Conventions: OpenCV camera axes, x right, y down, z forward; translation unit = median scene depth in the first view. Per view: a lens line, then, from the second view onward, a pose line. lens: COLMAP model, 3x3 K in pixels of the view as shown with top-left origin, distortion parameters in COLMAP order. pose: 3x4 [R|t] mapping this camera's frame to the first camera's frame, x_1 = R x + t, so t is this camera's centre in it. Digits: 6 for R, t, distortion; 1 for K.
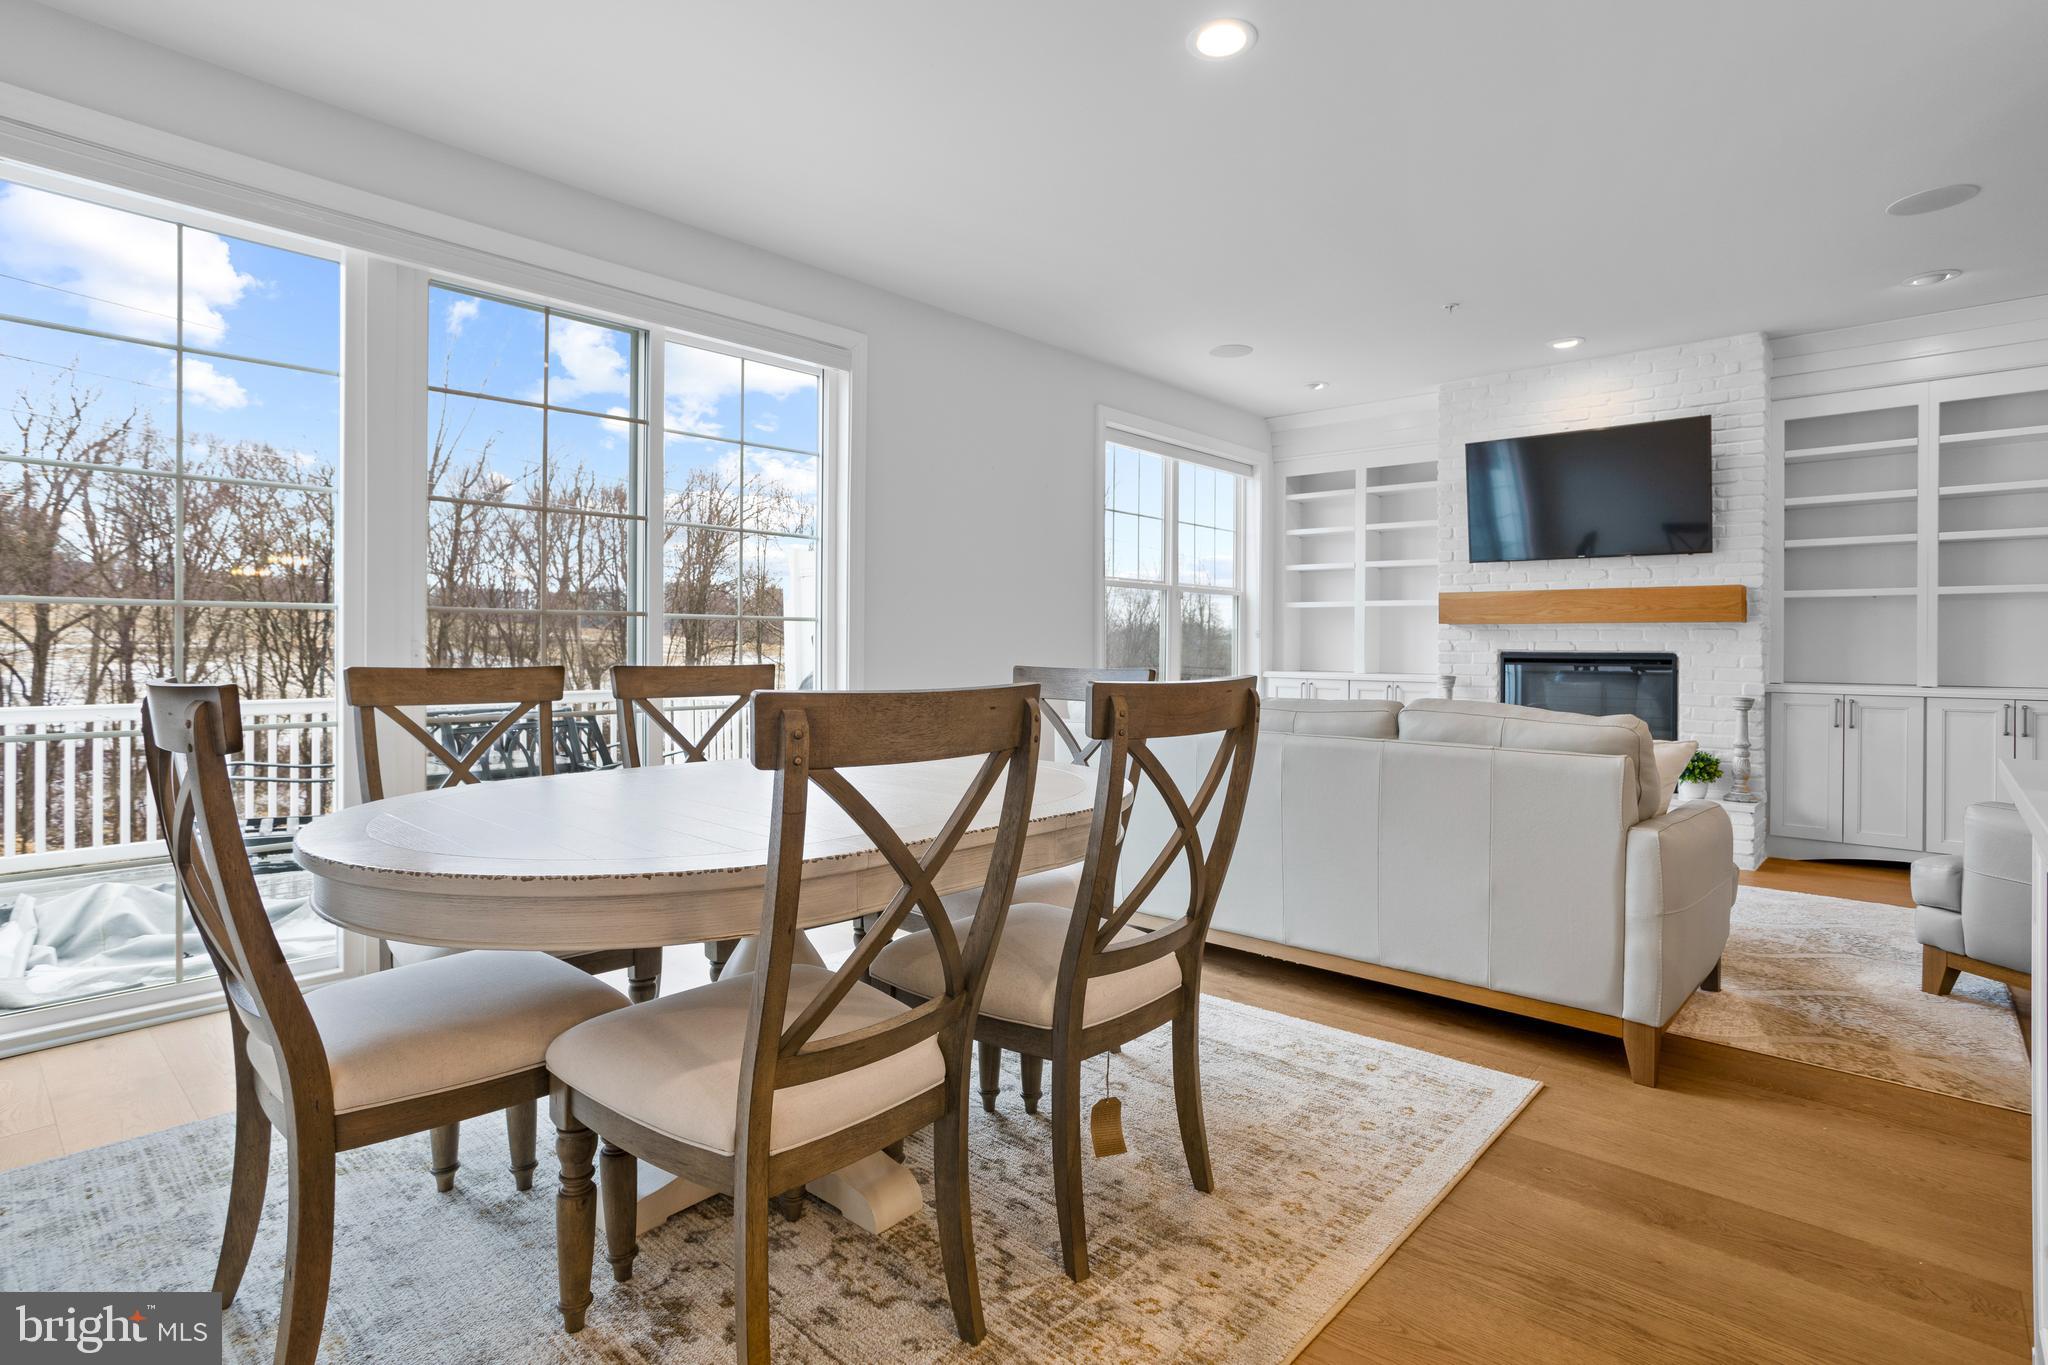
lens RADIAL K [[1022.1, 0, 1044.7], [0, 1022.1, 647.3], [0, 0, 1]] dist [0.011391, 0.000803]
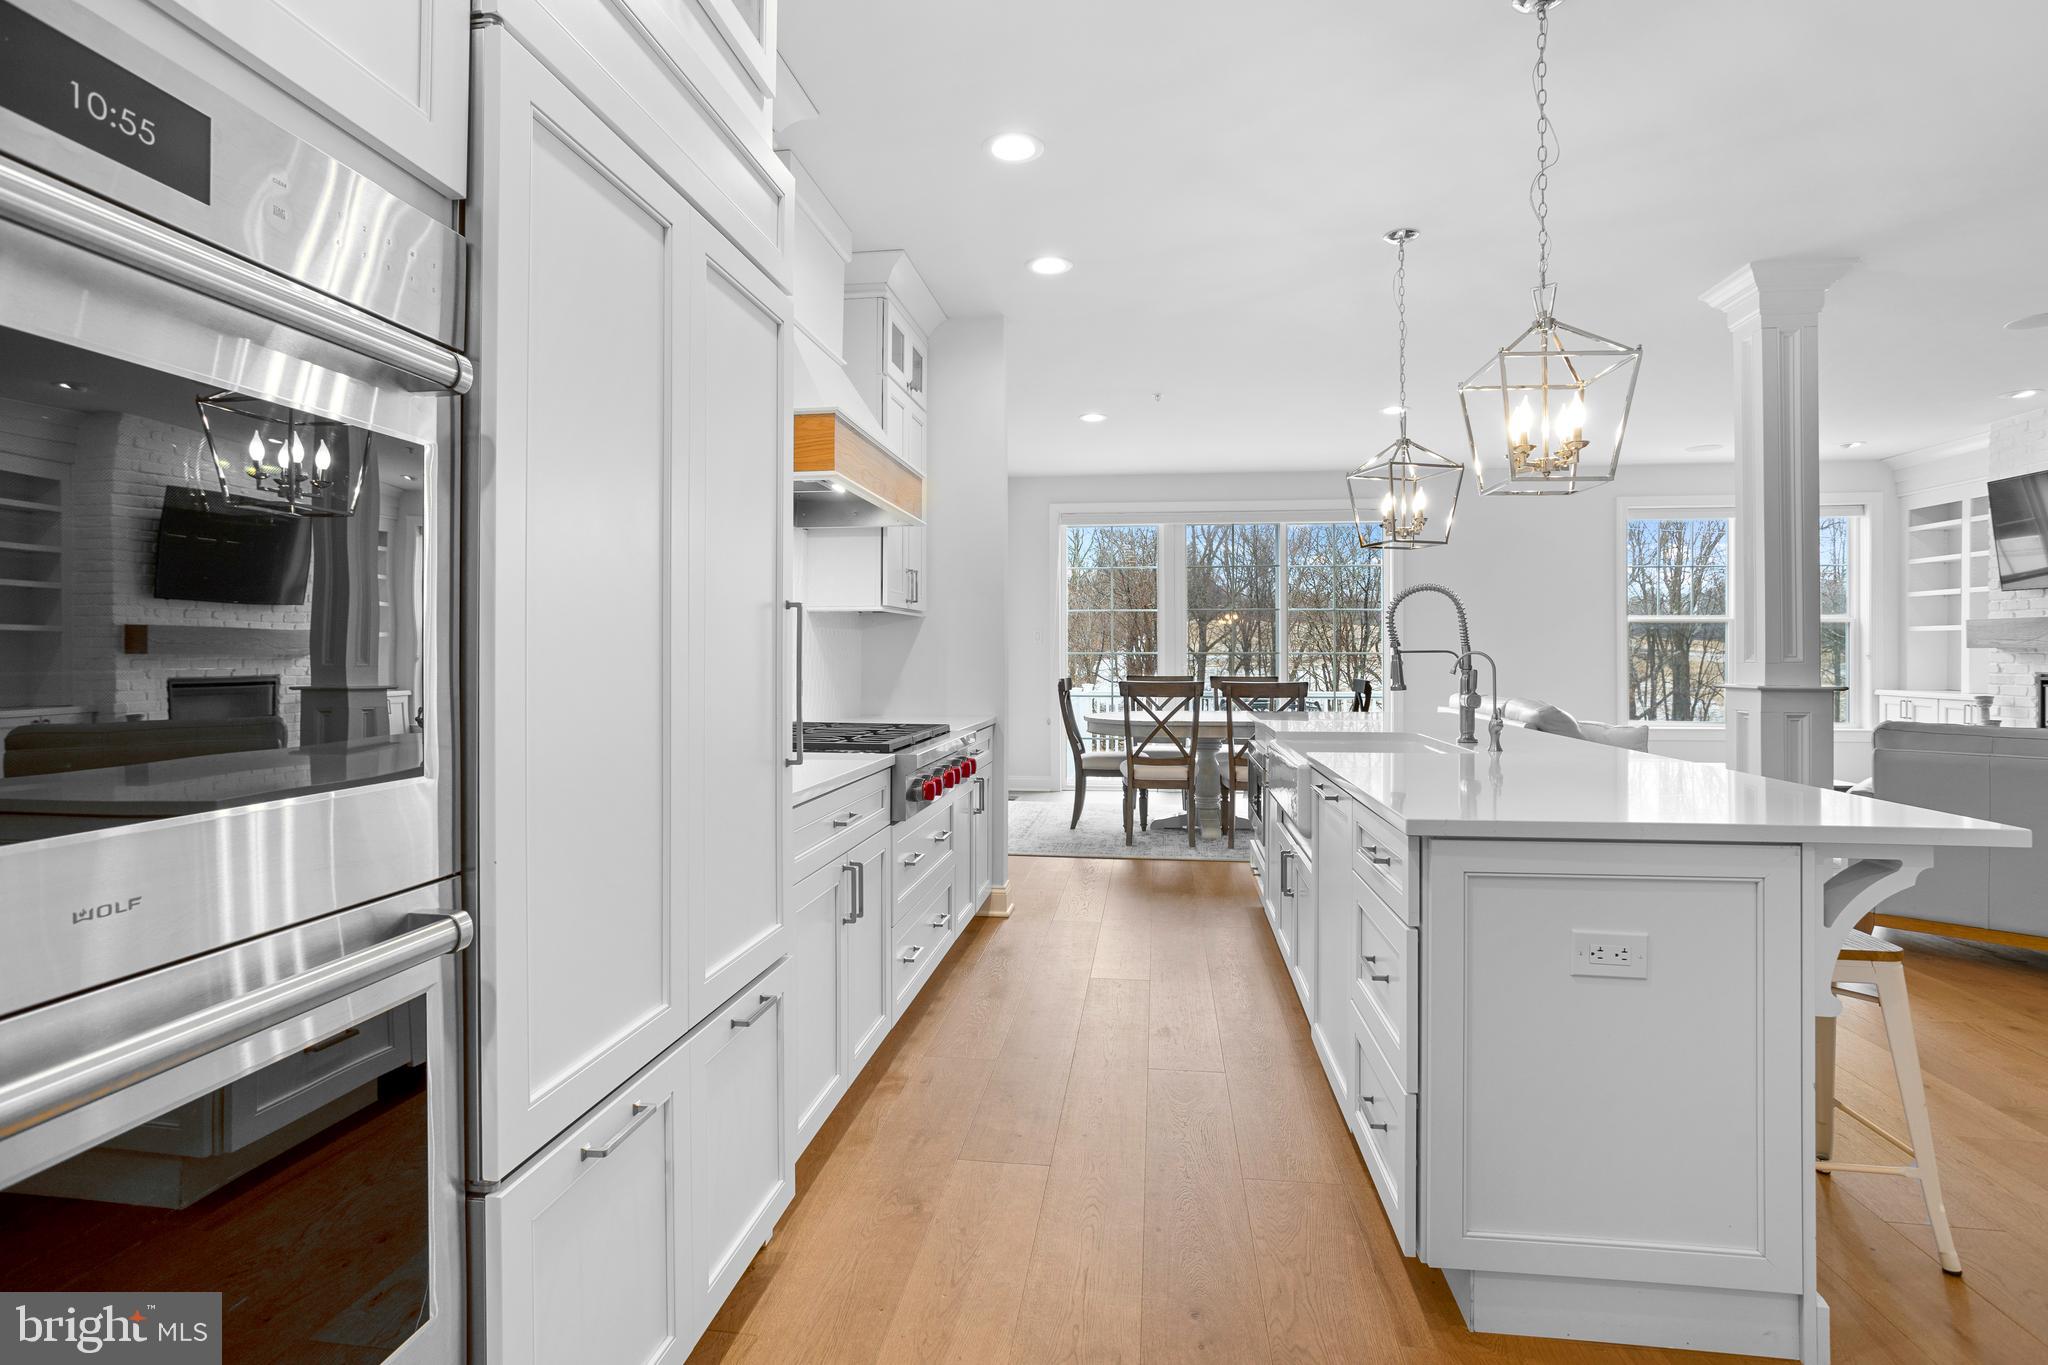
lens RADIAL K [[1012.3, 0, 1015.2], [0, 1012.3, 649.6], [0, 0, 1]] dist [-0.086199, 0.037960]
pose [[0.538826, -0.011345, -0.842341, 0.806199], [0.002740, 0.999928, -0.011714, -0.013870], [0.842413, 0.004004, 0.538818, -0.468039]]
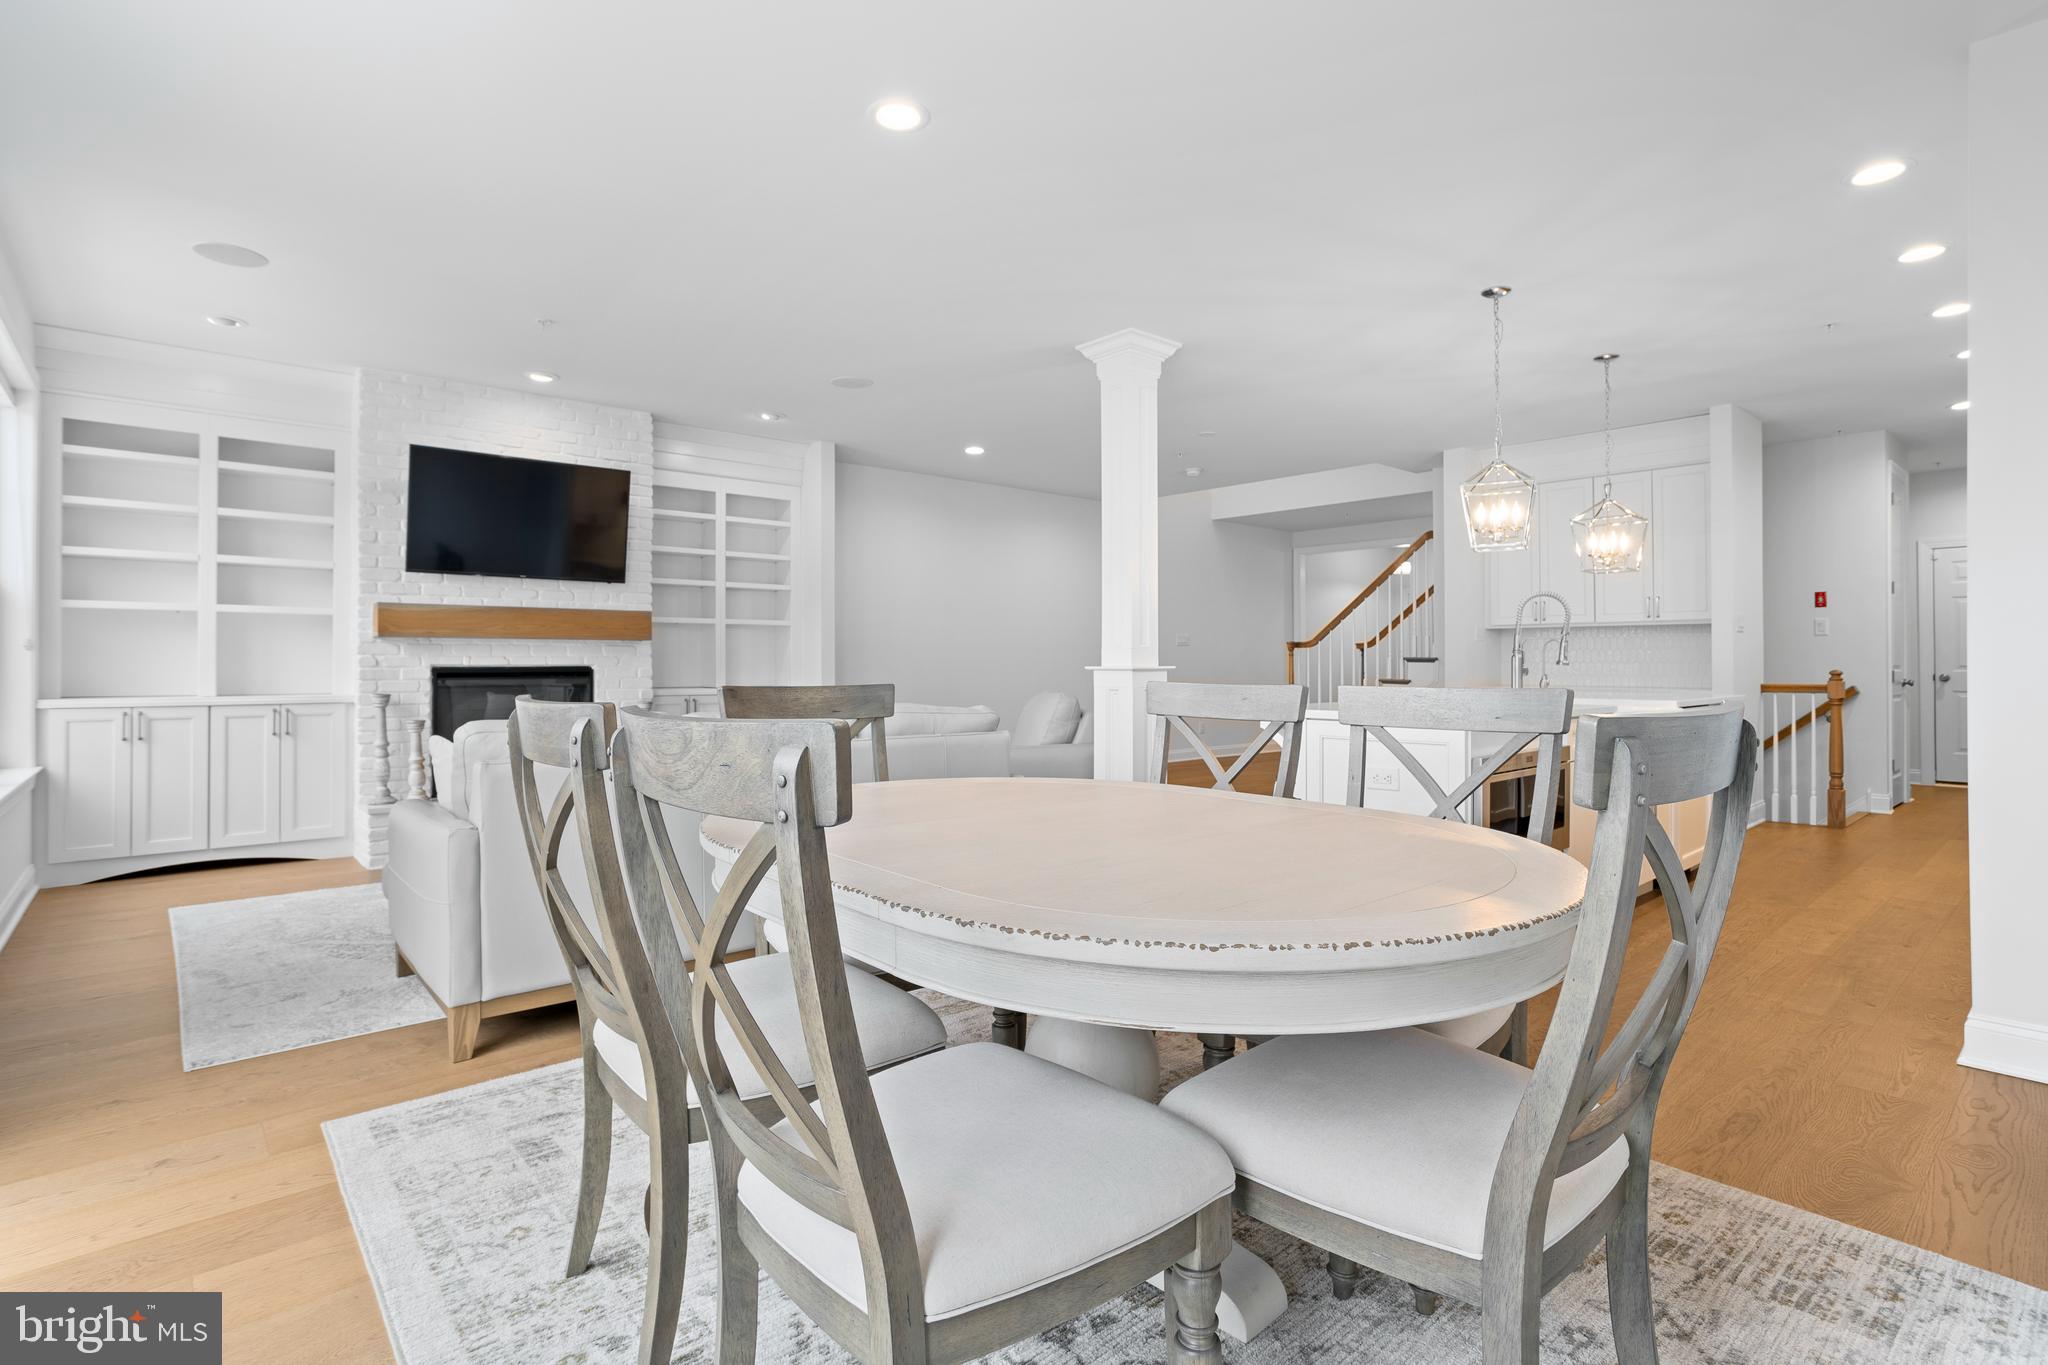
lens RADIAL K [[991.6, 0, 1020.0], [0, 991.6, 657.7], [0, 0, 1]] dist [-0.057190, 0.034510]
pose [[0.143022, -0.004478, 0.989709, -0.436009], [0.003717, 0.999985, 0.003987, -0.006901], [-0.989713, 0.003109, 0.143036, 0.369930]]
